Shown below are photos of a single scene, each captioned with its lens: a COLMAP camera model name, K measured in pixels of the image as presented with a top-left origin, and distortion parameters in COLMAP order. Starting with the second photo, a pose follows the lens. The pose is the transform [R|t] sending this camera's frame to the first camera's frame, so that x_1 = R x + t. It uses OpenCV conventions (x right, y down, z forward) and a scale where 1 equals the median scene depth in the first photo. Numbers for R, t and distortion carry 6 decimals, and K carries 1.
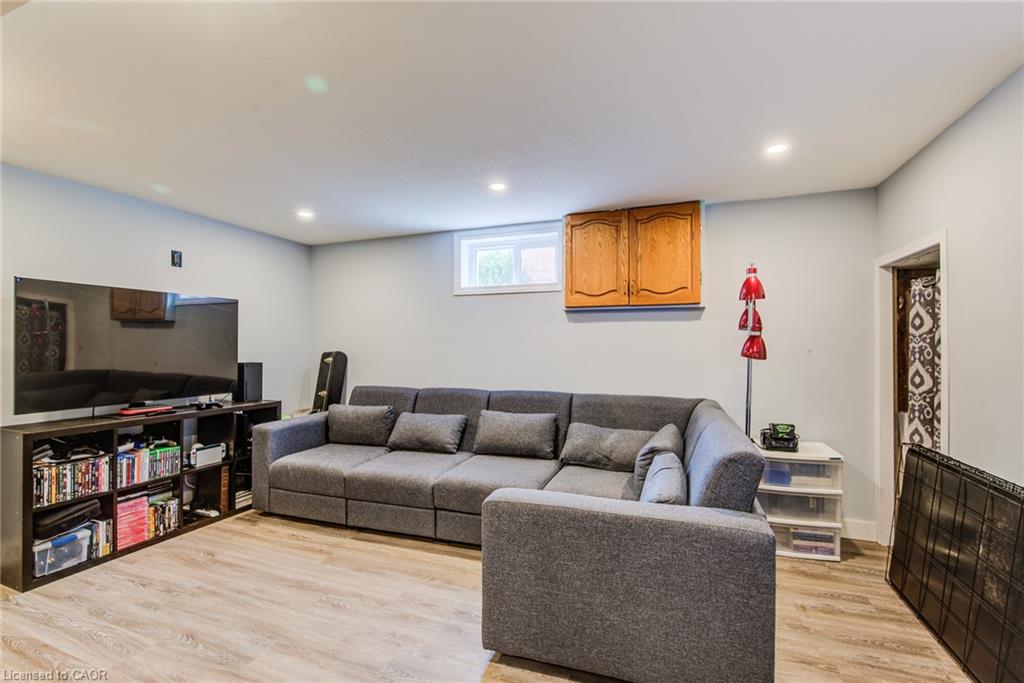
lens RADIAL K [[450.5, 0, 512.0], [0, 450.5, 341.5], [0, 0, 1]] dist [-0.009544, -0.001021]
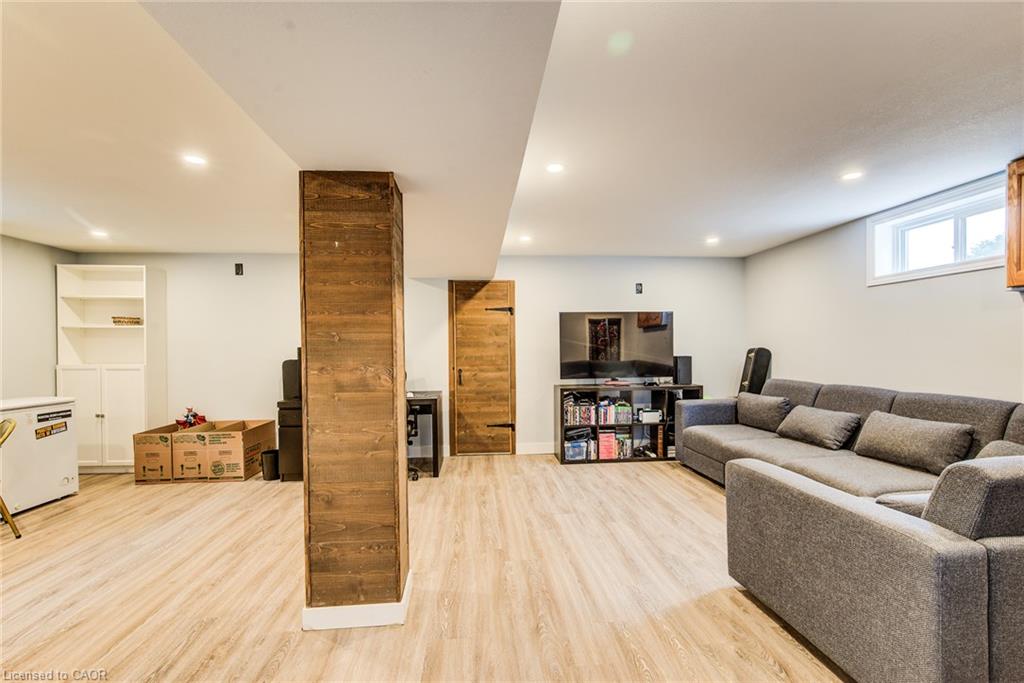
lens RADIAL K [[450.5, 0, 512.0], [0, 450.5, 341.5], [0, 0, 1]] dist [-0.009544, -0.001021]
pose [[0.428407, -0.015357, -0.903456, 0.524067], [0.022533, 0.999726, -0.006309, -0.000543], [0.903305, -0.017655, 0.428635, -0.073443]]
